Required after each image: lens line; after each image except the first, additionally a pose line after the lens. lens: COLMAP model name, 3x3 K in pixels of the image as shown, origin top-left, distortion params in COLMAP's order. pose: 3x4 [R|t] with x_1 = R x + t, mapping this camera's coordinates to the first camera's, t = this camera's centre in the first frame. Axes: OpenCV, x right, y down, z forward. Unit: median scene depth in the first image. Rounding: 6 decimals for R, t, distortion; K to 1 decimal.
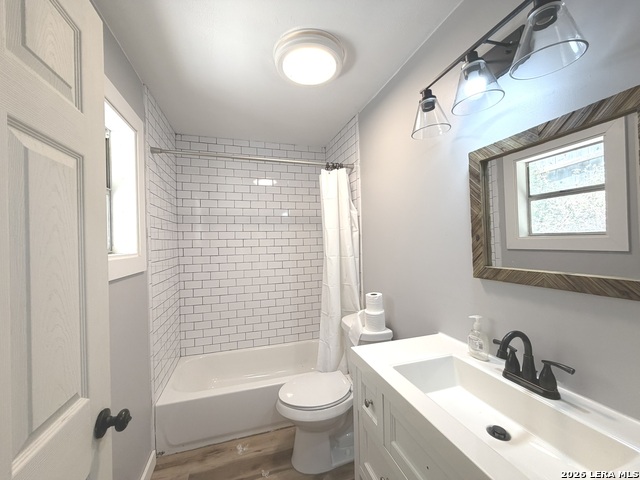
lens RADIAL K [[255.4, 0, 317.3], [0, 255.4, 240.3], [0, 0, 1]] dist [0.000595, 0.000181]
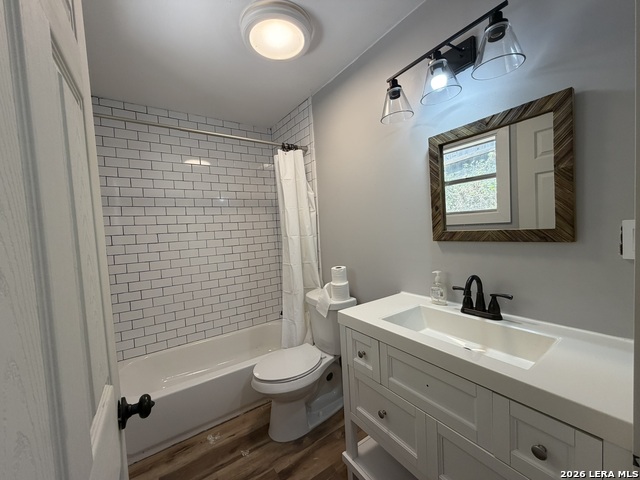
lens RADIAL K [[255.4, 0, 317.3], [0, 255.4, 240.3], [0, 0, 1]] dist [0.000595, 0.000181]
pose [[0.955758, -0.045058, 0.290683, -0.183751], [0.032776, 0.998358, 0.046983, 0.043100], [-0.292323, -0.035377, 0.955665, -0.008297]]
